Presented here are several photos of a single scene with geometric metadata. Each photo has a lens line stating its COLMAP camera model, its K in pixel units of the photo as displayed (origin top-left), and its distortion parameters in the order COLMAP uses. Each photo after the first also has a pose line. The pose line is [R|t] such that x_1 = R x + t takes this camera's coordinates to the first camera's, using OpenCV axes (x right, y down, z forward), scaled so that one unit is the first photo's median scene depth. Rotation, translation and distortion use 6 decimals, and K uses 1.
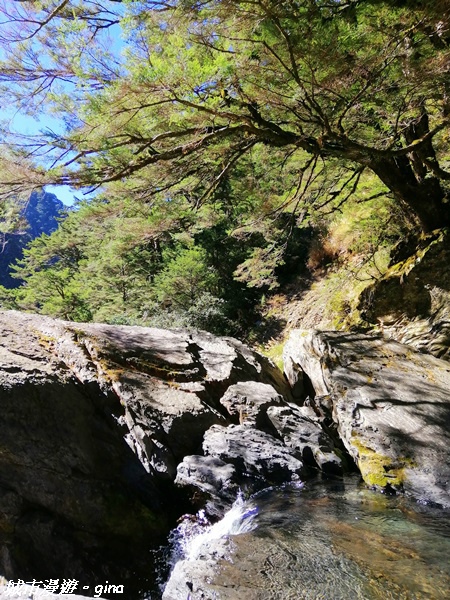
lens RADIAL K [[447.7, 0, 223.7], [0, 447.7, 301.8], [0, 0, 1]] dist [0.076997, -0.091426]
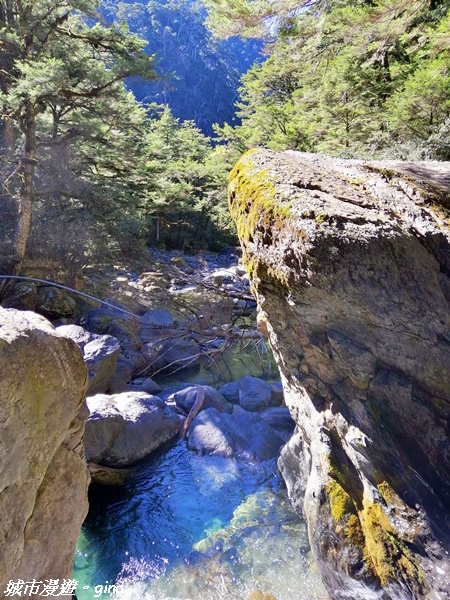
lens RADIAL K [[447.0, 0, 225.8], [0, 447.0, 295.7], [0, 0, 1]] dist [0.072225, -0.088465]
pose [[0.906123, 0.078934, -0.415585, -0.289913], [0.064851, 0.944901, 0.320867, -0.006765], [0.418014, -0.317696, 0.851078, 0.101161]]
